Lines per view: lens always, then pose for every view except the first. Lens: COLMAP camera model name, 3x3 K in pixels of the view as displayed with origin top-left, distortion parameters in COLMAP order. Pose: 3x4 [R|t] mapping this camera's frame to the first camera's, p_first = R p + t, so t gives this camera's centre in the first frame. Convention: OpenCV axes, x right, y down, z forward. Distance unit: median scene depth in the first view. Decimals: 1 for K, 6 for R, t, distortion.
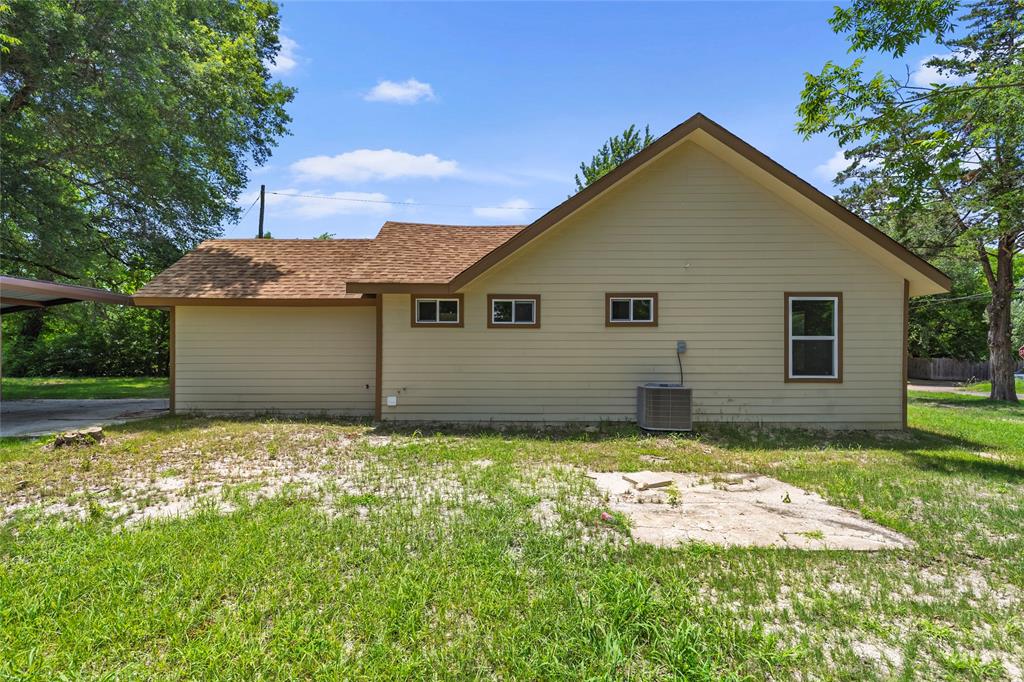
lens RADIAL K [[473.7, 0, 511.8], [0, 473.7, 352.1], [0, 0, 1]] dist [0.003346, 0.000228]
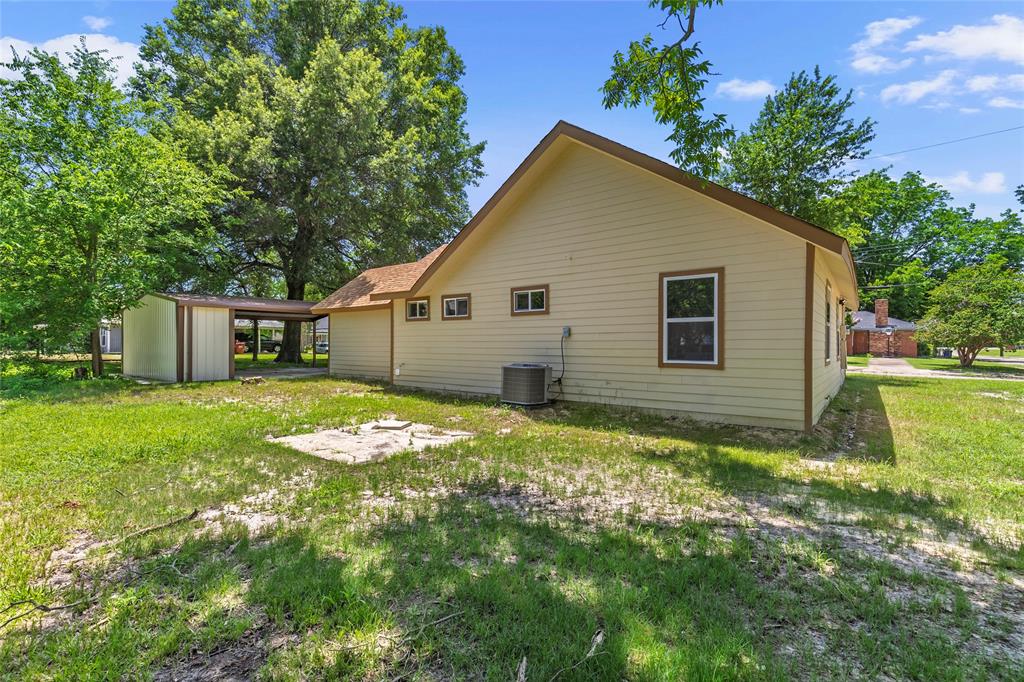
lens RADIAL K [[473.7, 0, 512.4], [0, 473.7, 336.6], [0, 0, 1]] dist [0.003346, 0.000228]
pose [[0.782490, -0.011138, -0.622564, 0.939331], [0.001434, 0.999870, -0.016087, 0.016923], [0.622662, 0.011696, 0.782404, 0.066353]]
